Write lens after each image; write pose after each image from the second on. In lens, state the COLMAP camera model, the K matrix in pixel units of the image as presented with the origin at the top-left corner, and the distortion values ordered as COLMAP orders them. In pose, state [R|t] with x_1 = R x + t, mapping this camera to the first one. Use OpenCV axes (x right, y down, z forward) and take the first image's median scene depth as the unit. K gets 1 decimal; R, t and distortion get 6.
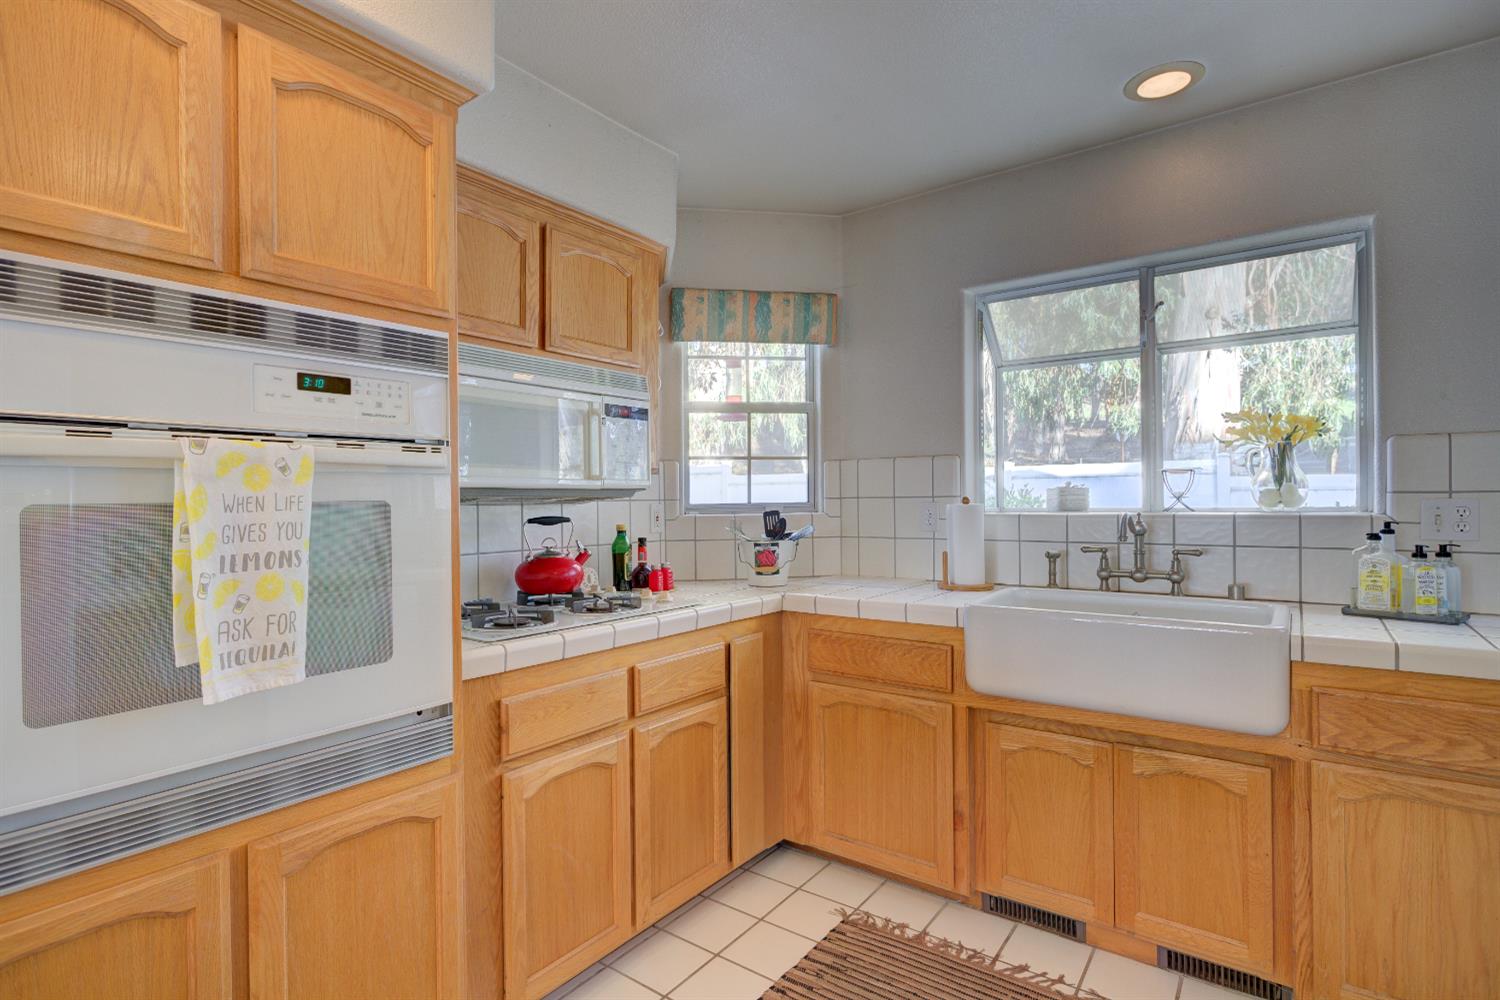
lens RADIAL K [[728.1, 0, 750.0], [0, 728.1, 500.0], [0, 0, 1]] dist [-0.005731, 0.000159]
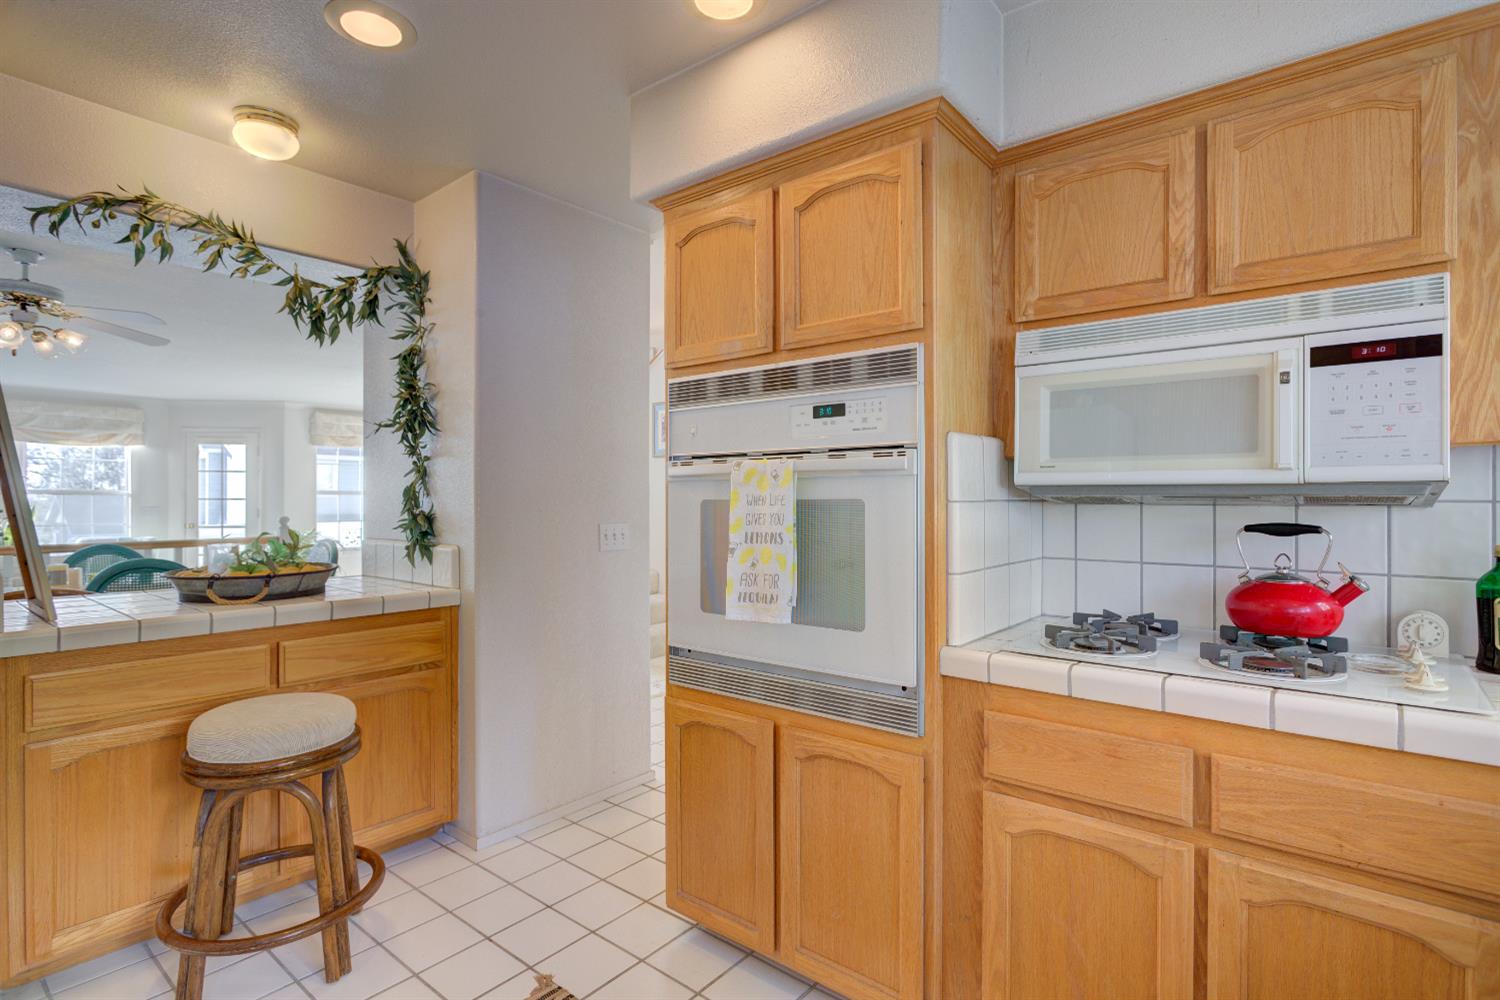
lens RADIAL K [[728.1, 0, 750.0], [0, 728.1, 500.0], [0, 0, 1]] dist [-0.005731, 0.000159]
pose [[-0.043008, 0.010386, -0.999021, 0.707248], [-0.001500, 0.999944, 0.010460, -0.009646], [0.999074, 0.001948, -0.042990, 0.852099]]
